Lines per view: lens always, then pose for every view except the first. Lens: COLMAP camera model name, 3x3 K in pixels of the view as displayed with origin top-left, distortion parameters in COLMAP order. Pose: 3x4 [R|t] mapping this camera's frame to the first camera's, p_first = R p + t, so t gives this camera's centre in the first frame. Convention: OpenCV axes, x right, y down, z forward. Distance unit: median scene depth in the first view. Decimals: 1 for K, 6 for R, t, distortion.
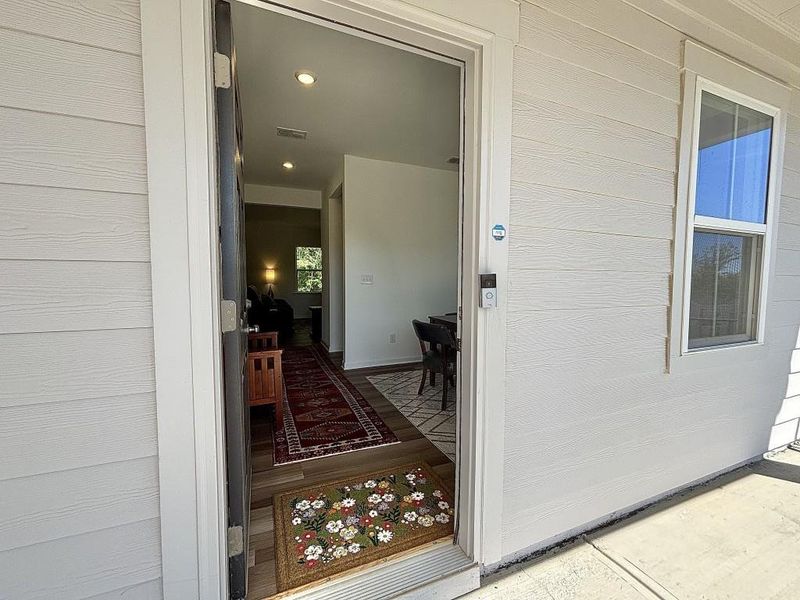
lens RADIAL K [[323.8, 0, 400.1], [0, 323.8, 300.1], [0, 0, 1]] dist [-0.002358, 0.001682]
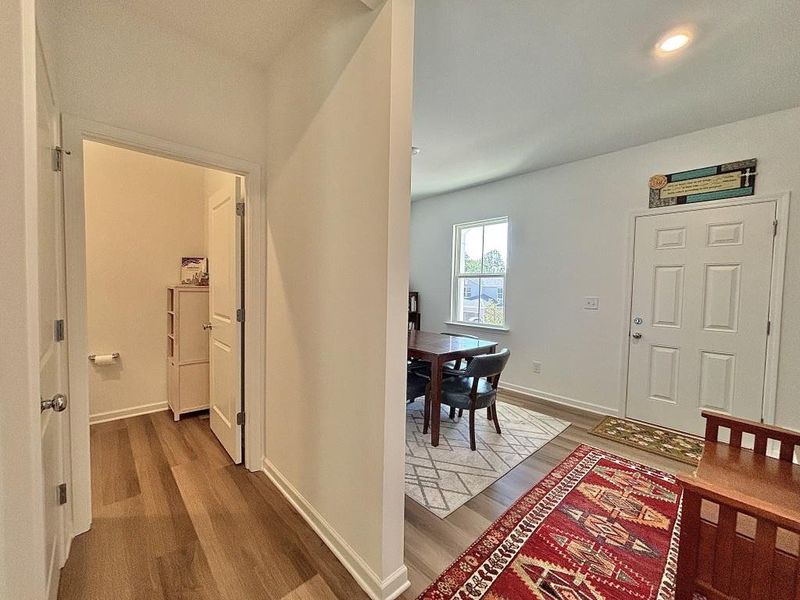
lens RADIAL K [[323.8, 0, 401.2], [0, 323.8, 300.0], [0, 0, 1]] dist [-0.002358, 0.001682]
pose [[-0.347806, -0.042889, 0.936585, -0.583910], [0.036235, 0.997592, 0.059139, -0.121554], [-0.936866, 0.054506, -0.345415, 1.370307]]
